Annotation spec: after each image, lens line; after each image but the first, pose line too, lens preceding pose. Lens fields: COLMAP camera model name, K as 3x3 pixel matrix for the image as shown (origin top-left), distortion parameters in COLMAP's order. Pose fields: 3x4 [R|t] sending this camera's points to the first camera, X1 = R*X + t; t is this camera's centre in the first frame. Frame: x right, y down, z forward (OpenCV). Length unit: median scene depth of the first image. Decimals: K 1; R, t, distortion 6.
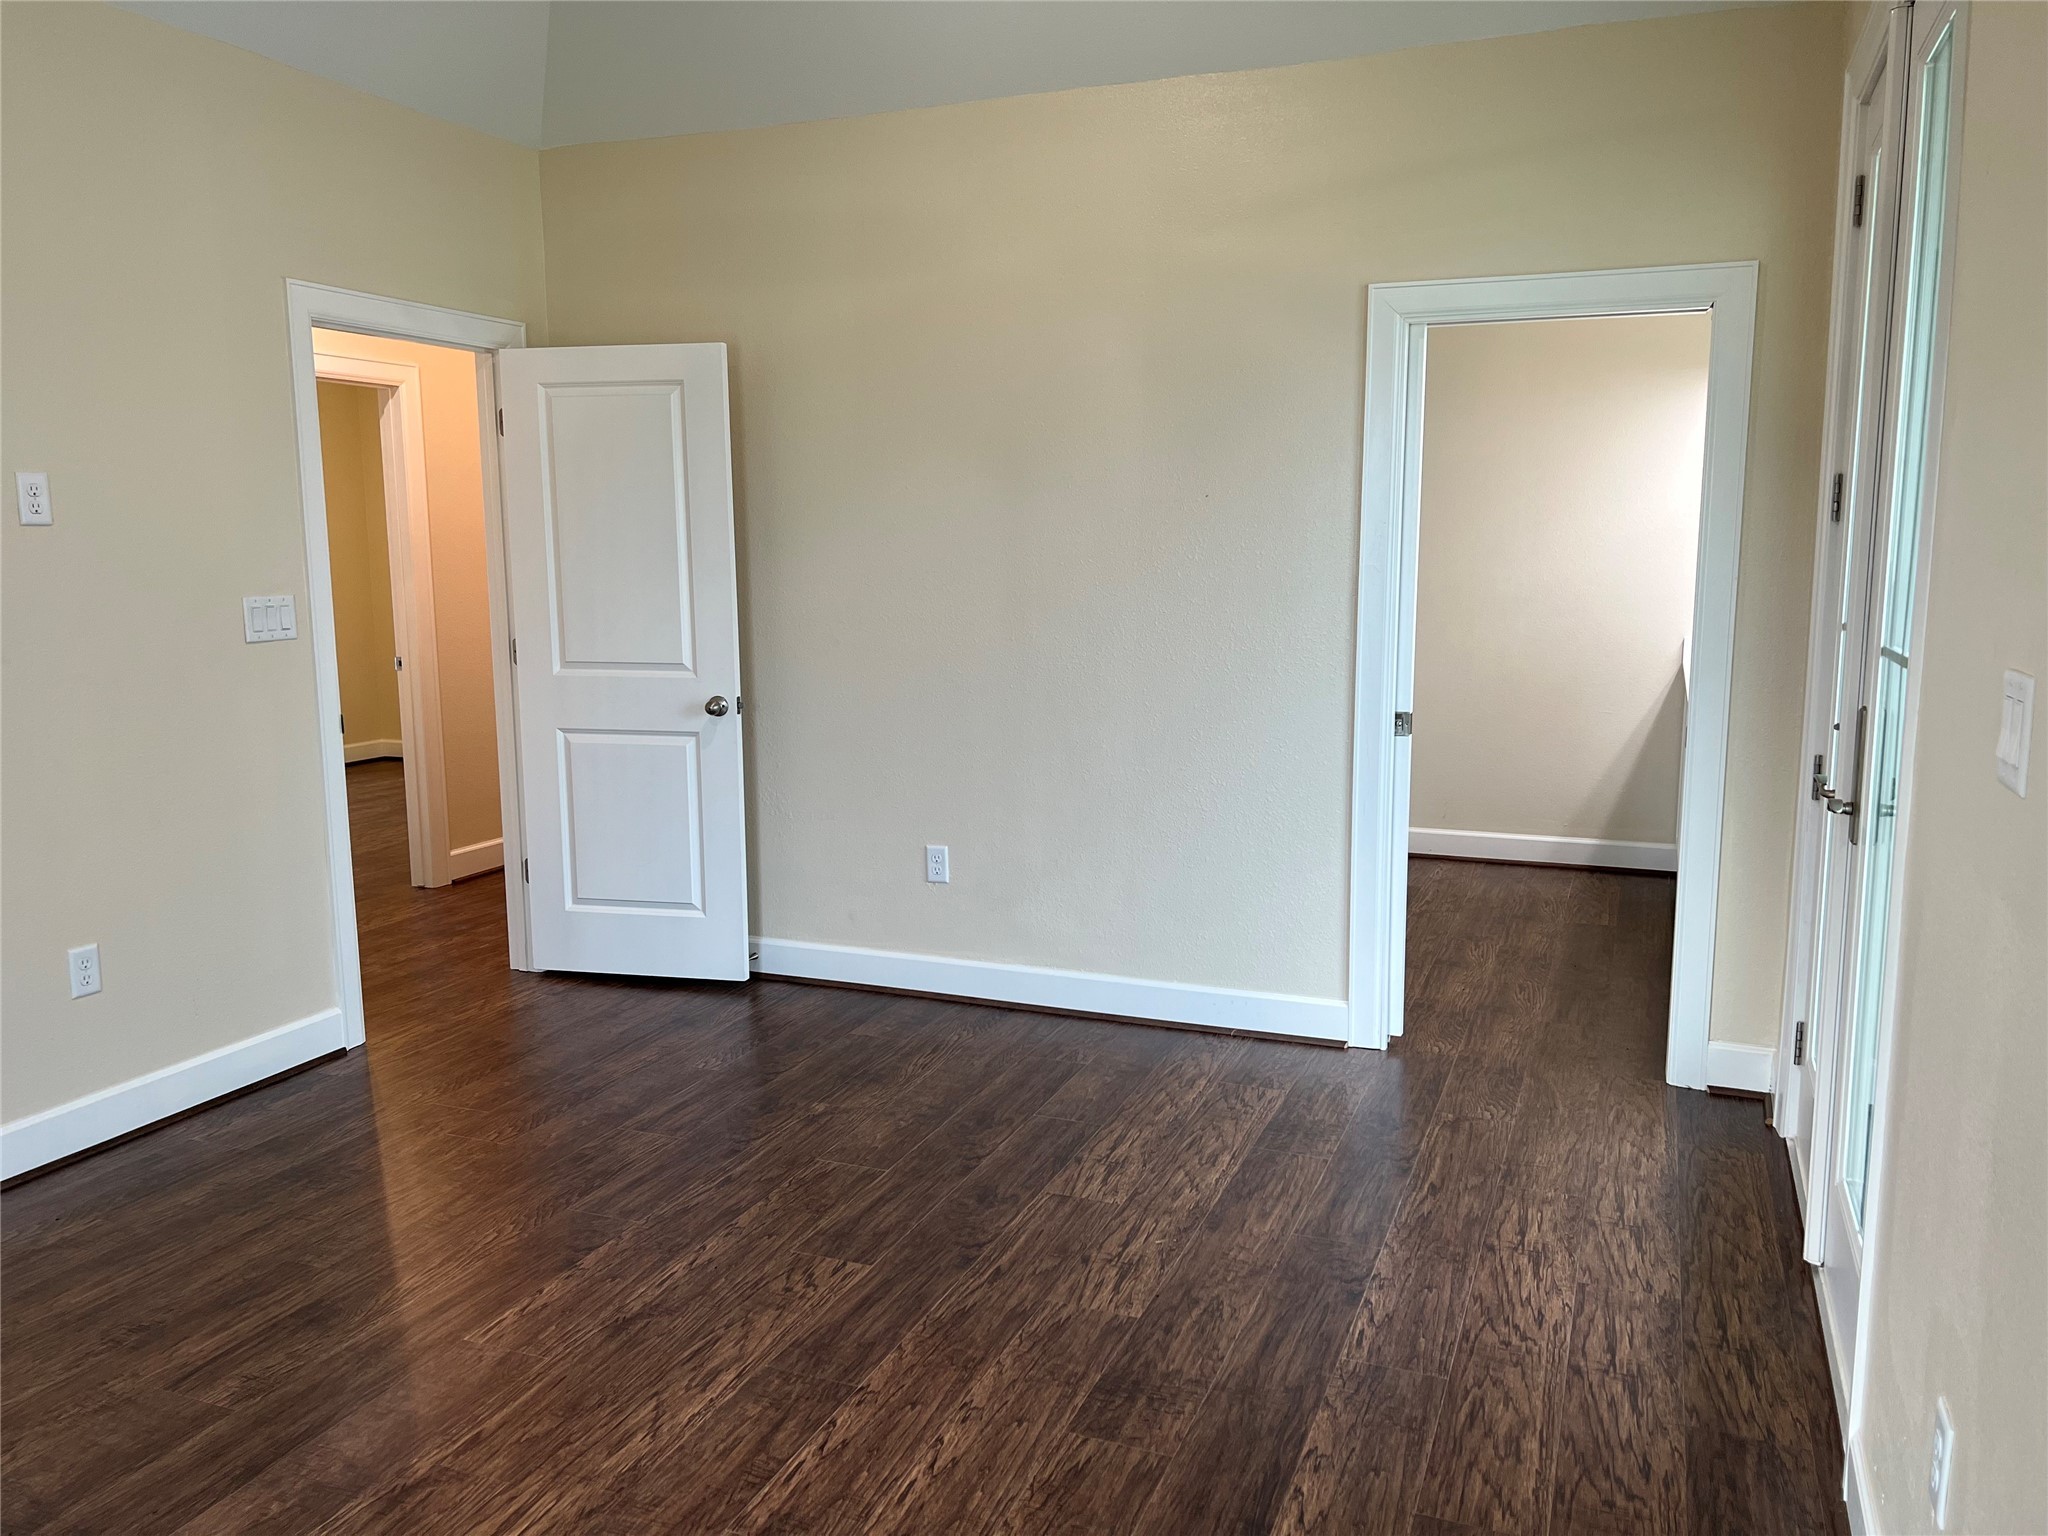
lens RADIAL K [[1529.0, 0, 1036.9], [0, 1529.0, 768.0], [0, 0, 1]] dist [0.068847, -0.085765]
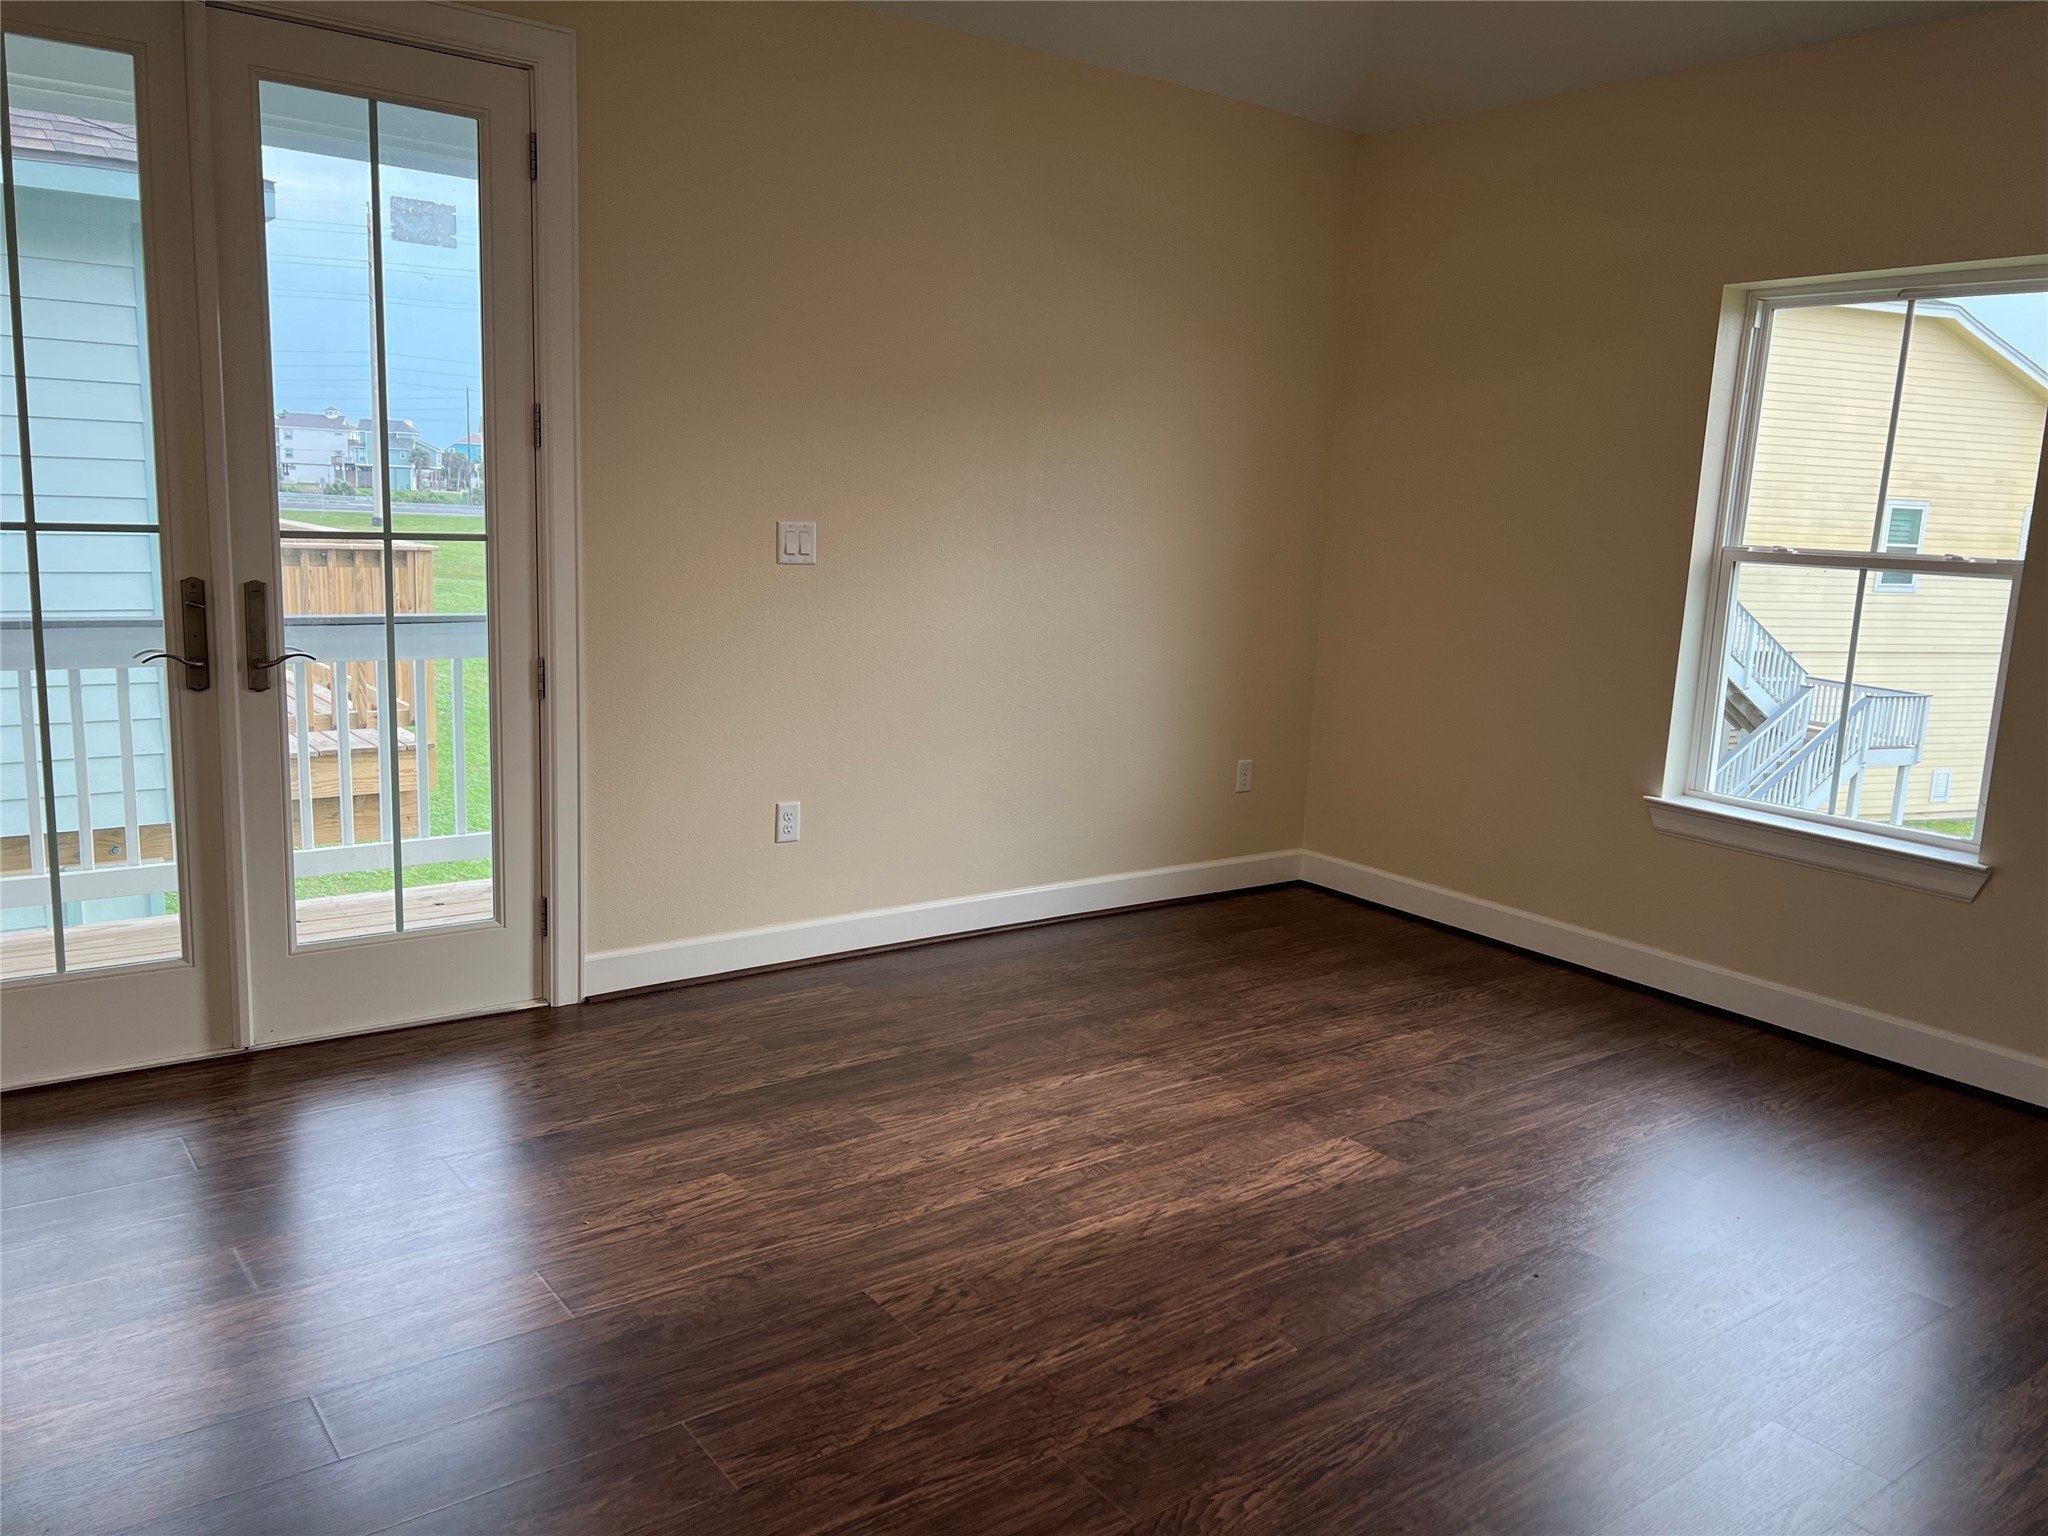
lens RADIAL K [[1529.0, 0, 1036.9], [0, 1529.0, 768.0], [0, 0, 1]] dist [0.068847, -0.085765]
pose [[-0.854001, -0.124970, 0.505039, -0.597934], [0.038218, 0.953032, 0.300450, -0.224293], [-0.518865, 0.275886, -0.809114, 1.568967]]
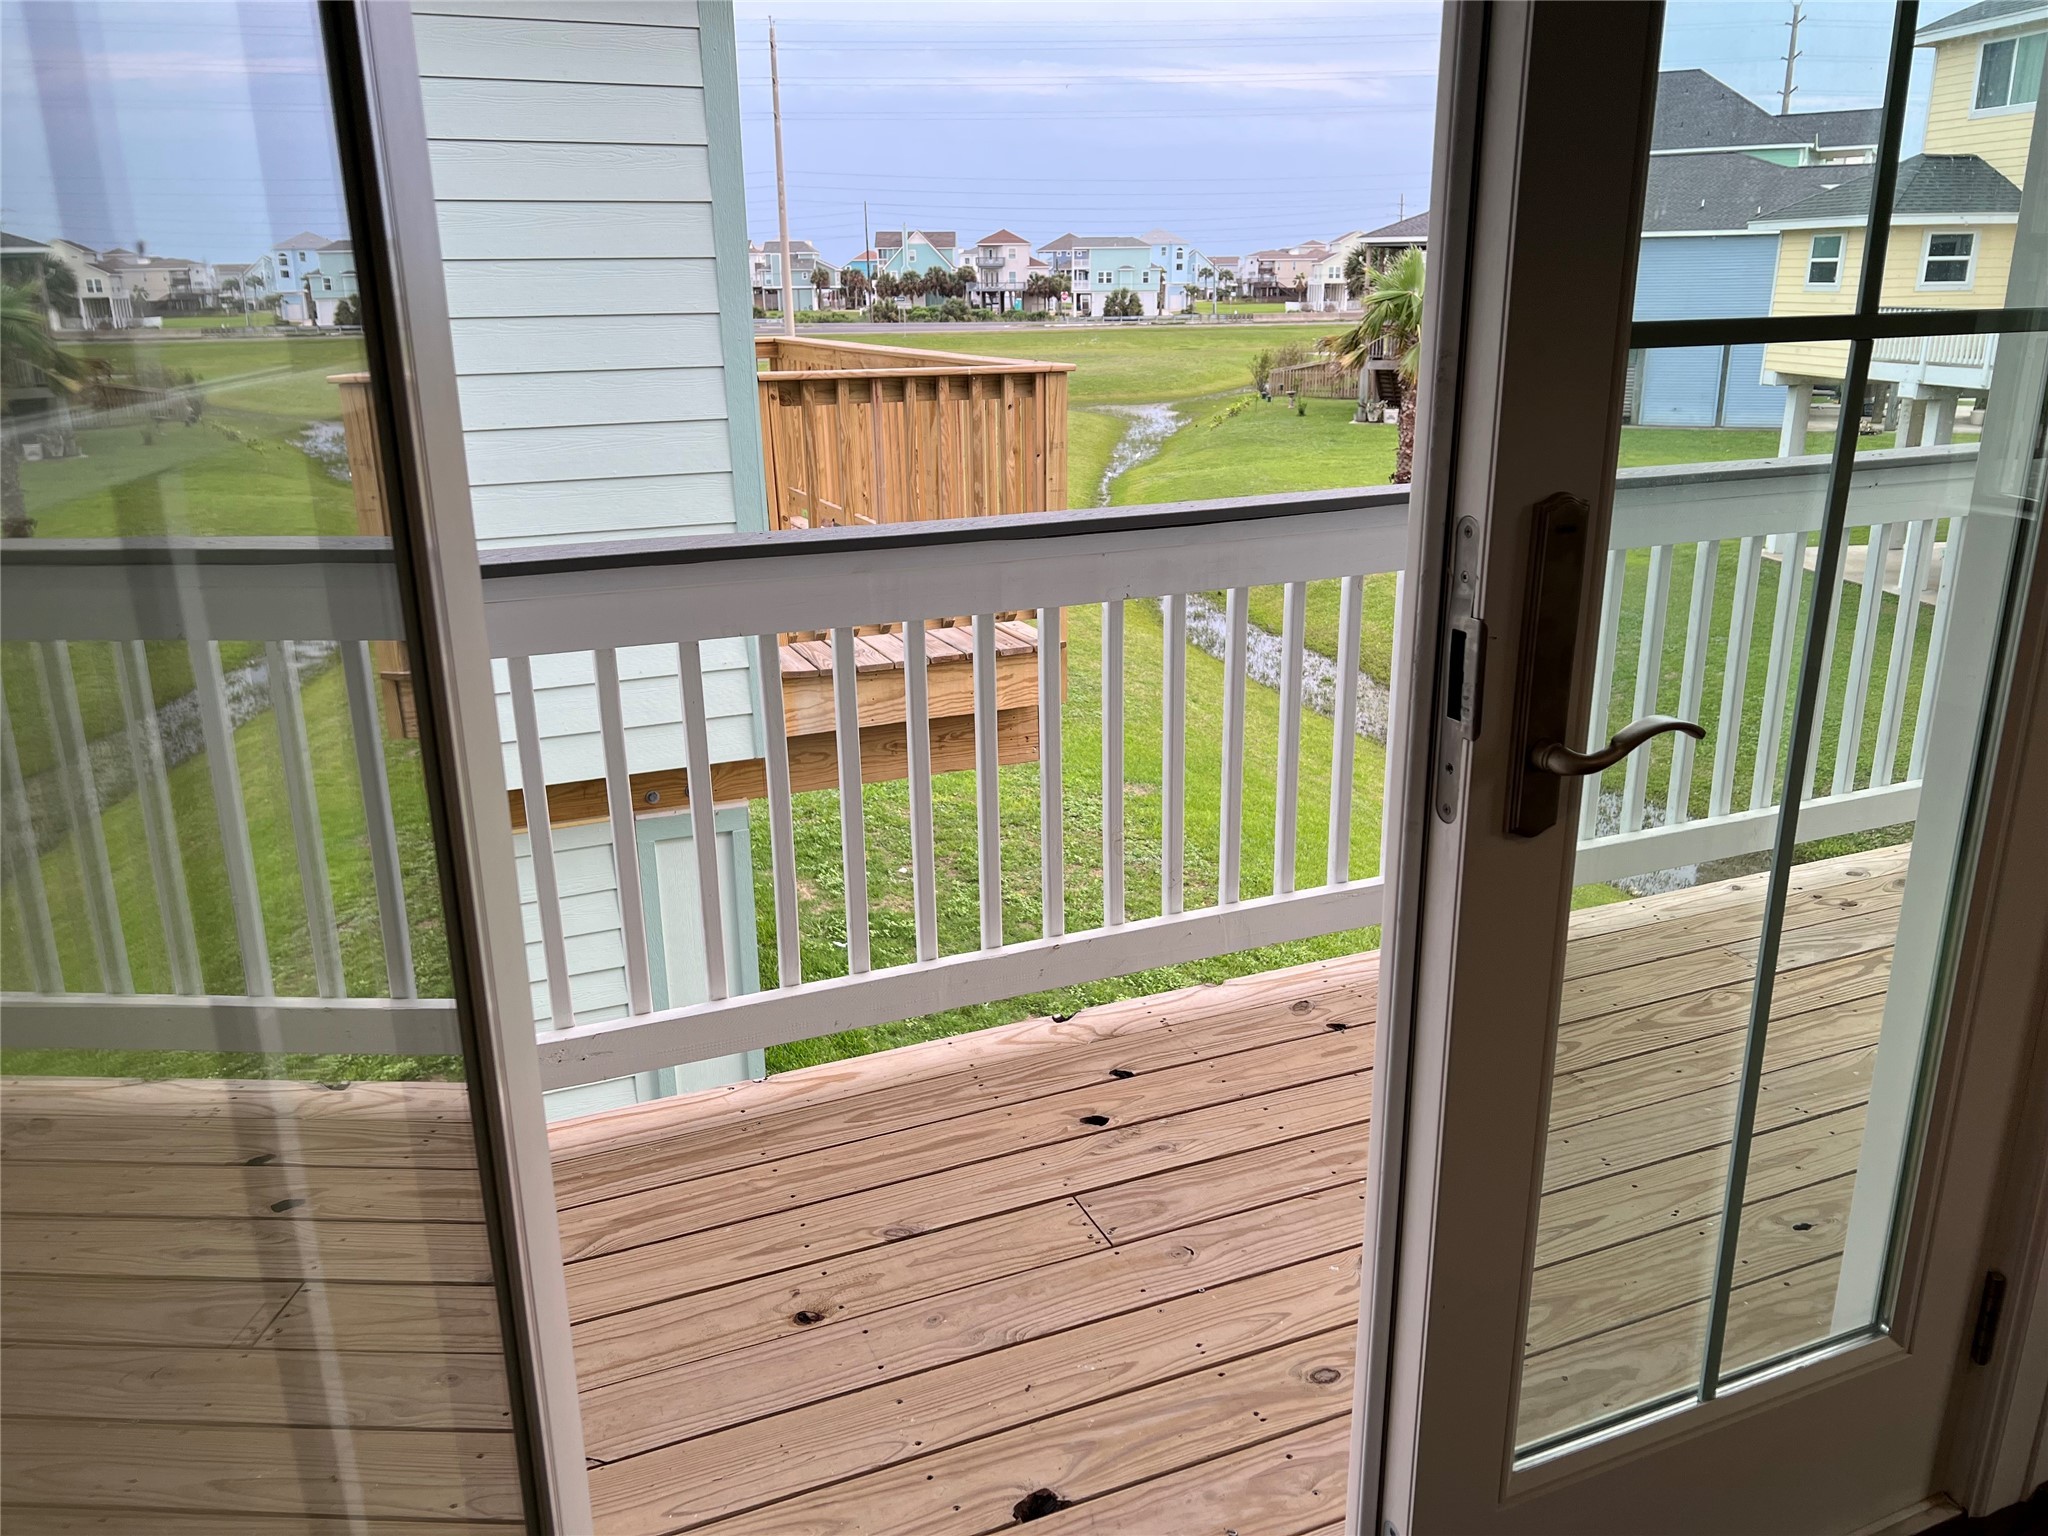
lens RADIAL K [[1529.0, 0, 1036.9], [0, 1529.0, 768.0], [0, 0, 1]] dist [0.068847, -0.085765]
pose [[-0.709714, -0.200725, 0.675290, 0.319364], [0.120715, 0.909725, 0.397277, -0.132840], [-0.694071, 0.363470, -0.621414, 1.230471]]
